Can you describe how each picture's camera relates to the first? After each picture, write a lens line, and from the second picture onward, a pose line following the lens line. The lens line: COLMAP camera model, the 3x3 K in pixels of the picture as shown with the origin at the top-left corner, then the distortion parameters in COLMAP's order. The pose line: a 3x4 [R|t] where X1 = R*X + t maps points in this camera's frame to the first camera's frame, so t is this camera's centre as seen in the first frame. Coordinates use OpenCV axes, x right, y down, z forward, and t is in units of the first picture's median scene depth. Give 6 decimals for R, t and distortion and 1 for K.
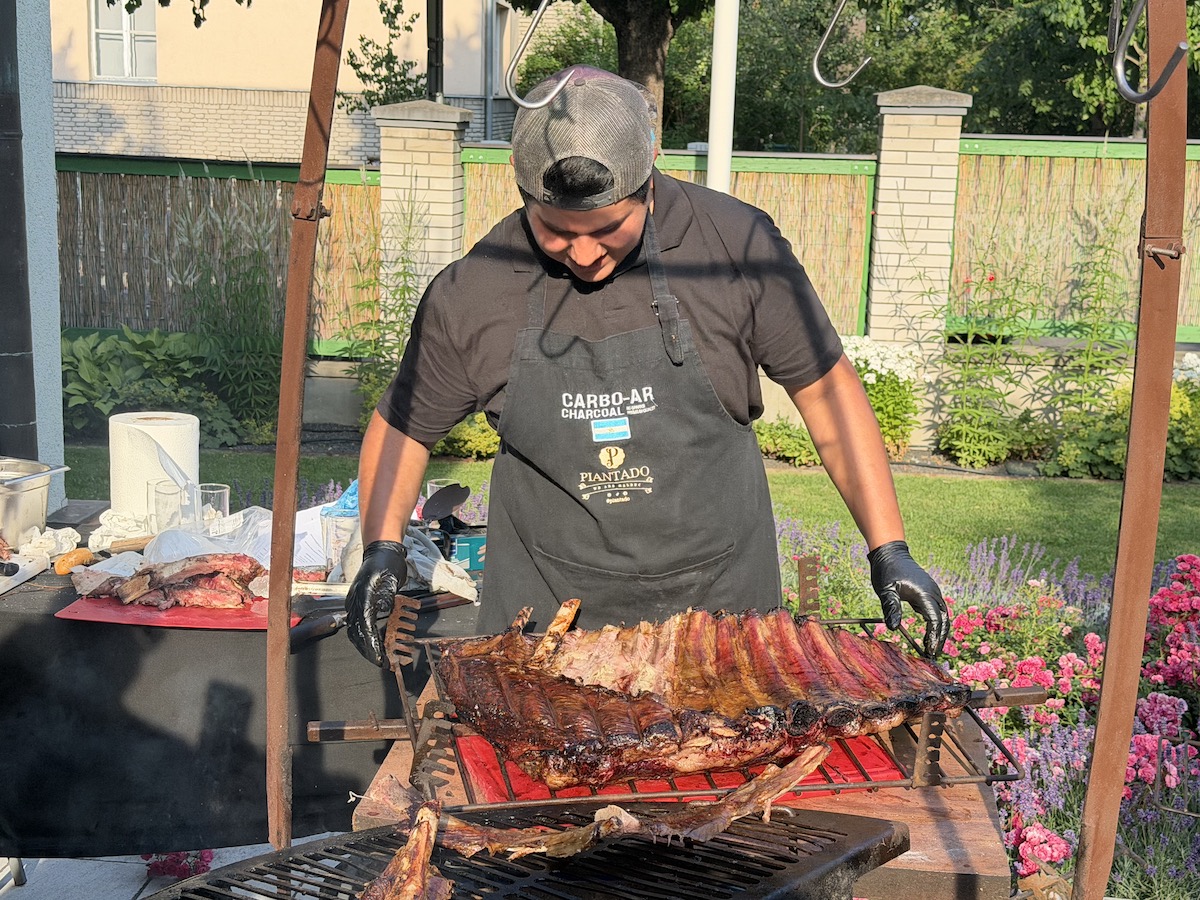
lens RADIAL K [[1780.4, 0, 600.0], [0, 1780.4, 450.0], [0, 0, 1]] dist [0.021344, 0.039733]
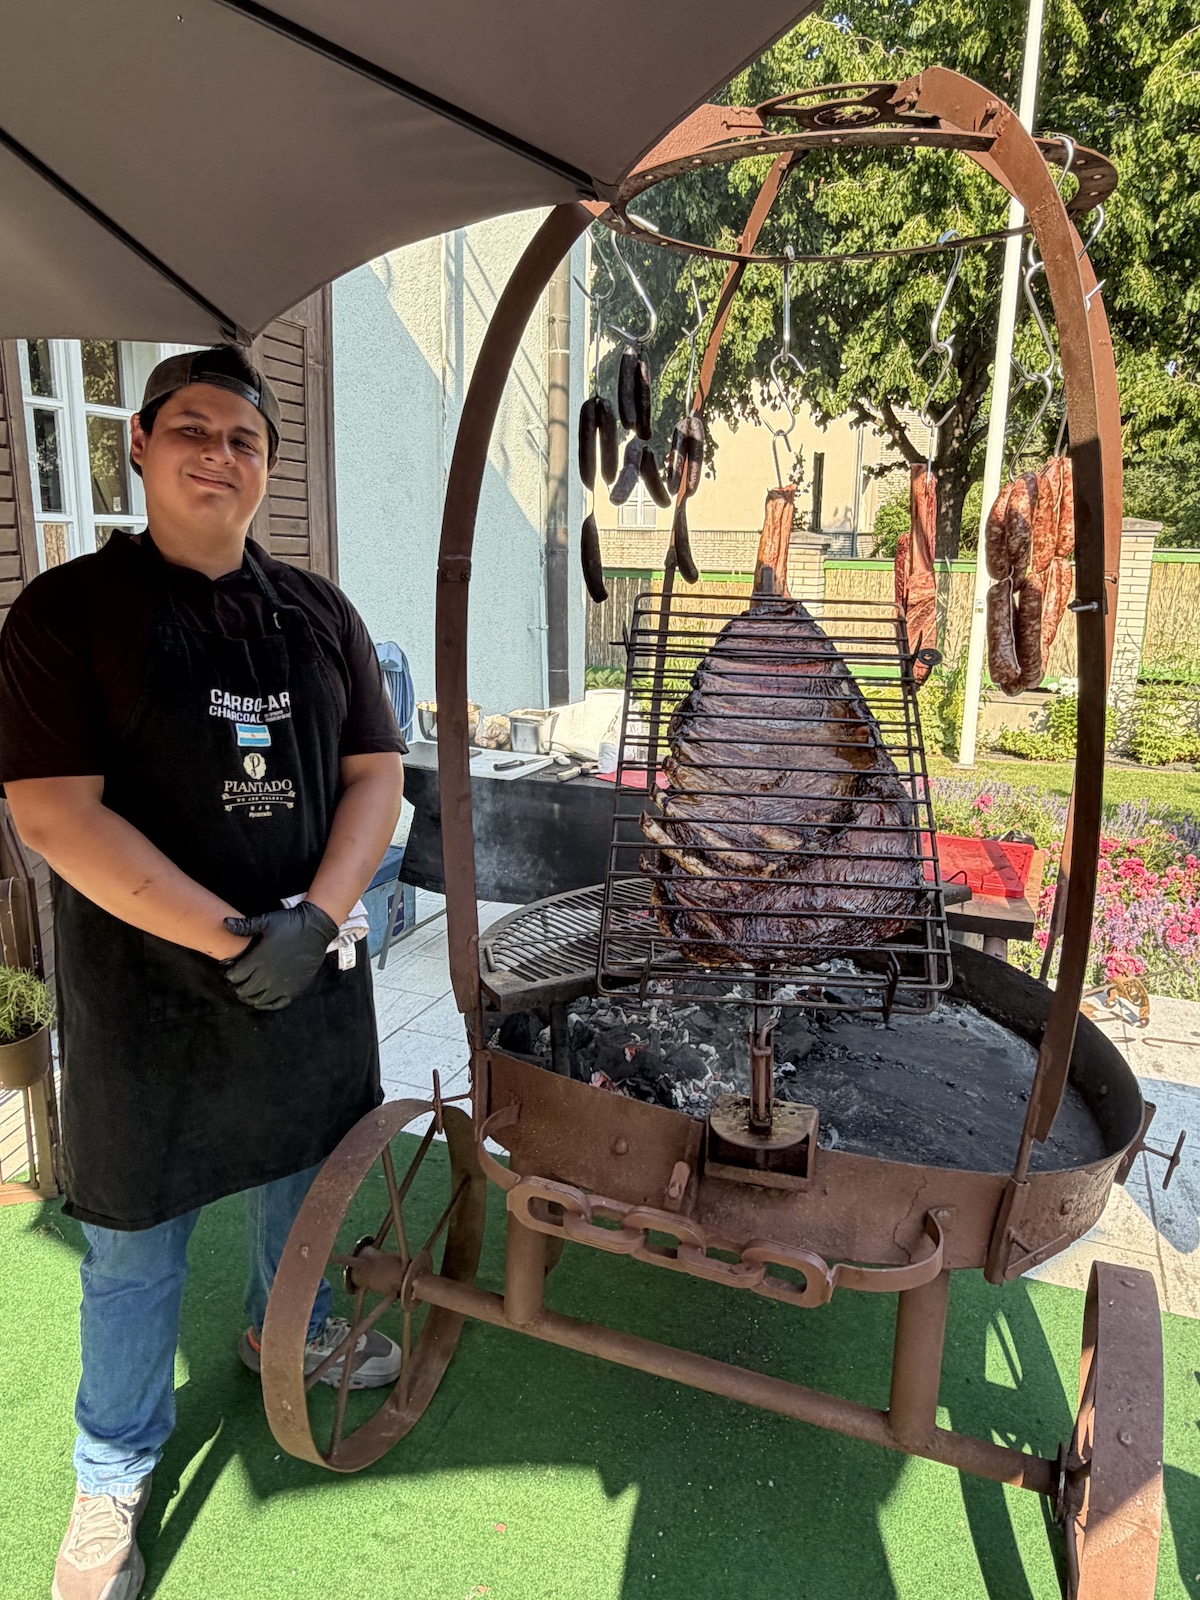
lens RADIAL K [[1134.6, 0, 600.0], [0, 1134.6, 800.0], [0, 0, 1]] dist [-0.006646, -0.033079]
pose [[0.956761, 0.048918, -0.286734, 0.072043], [-0.040429, 0.998553, 0.035455, 0.048444], [0.288053, -0.022329, 0.957354, -0.146417]]
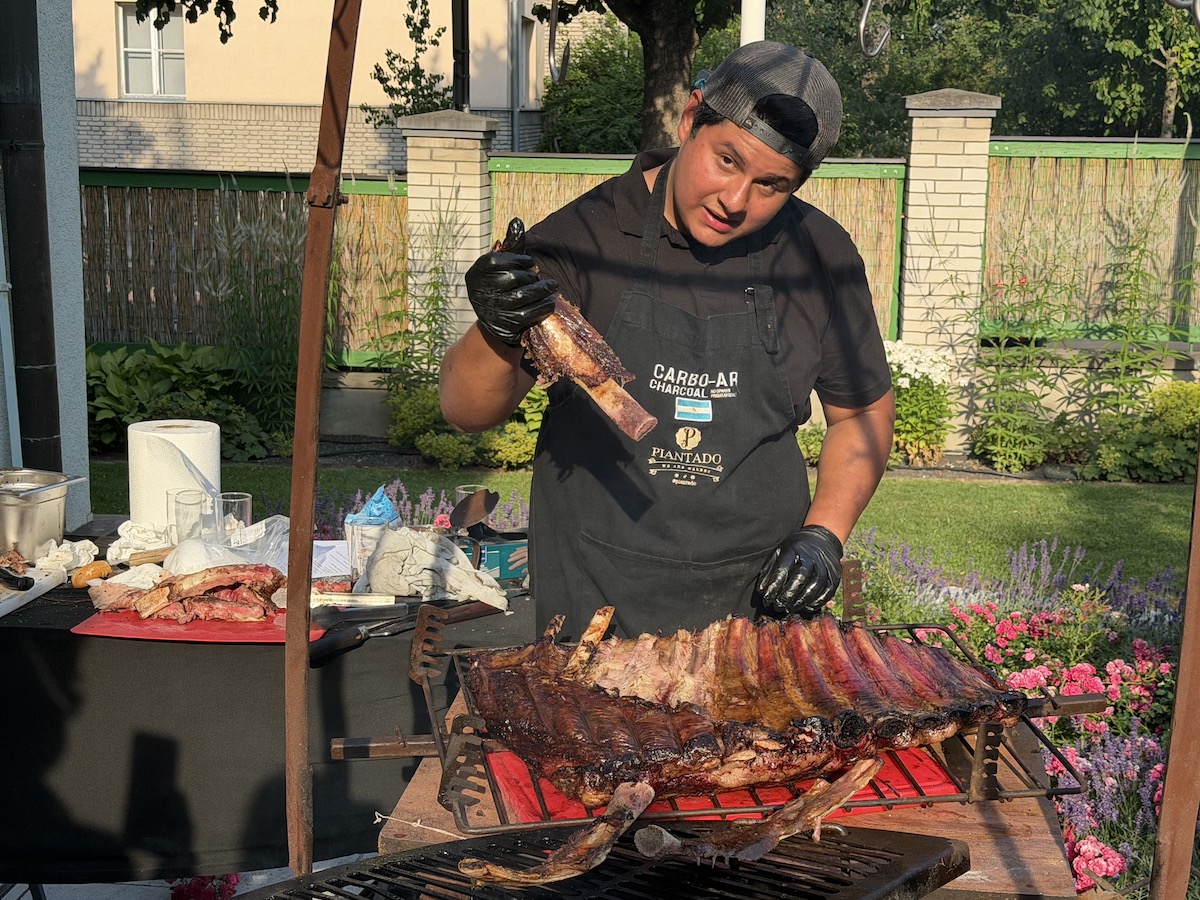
lens RADIAL K [[1768.1, 0, 611.4], [0, 1768.1, 415.2], [0, 0, 1]] dist [0.047956, -0.038654]
pose [[0.999873, -0.012250, -0.010171, -0.001367], [0.011976, 0.999574, -0.026601, 0.004026], [0.010493, 0.026476, 0.999594, 0.030336]]
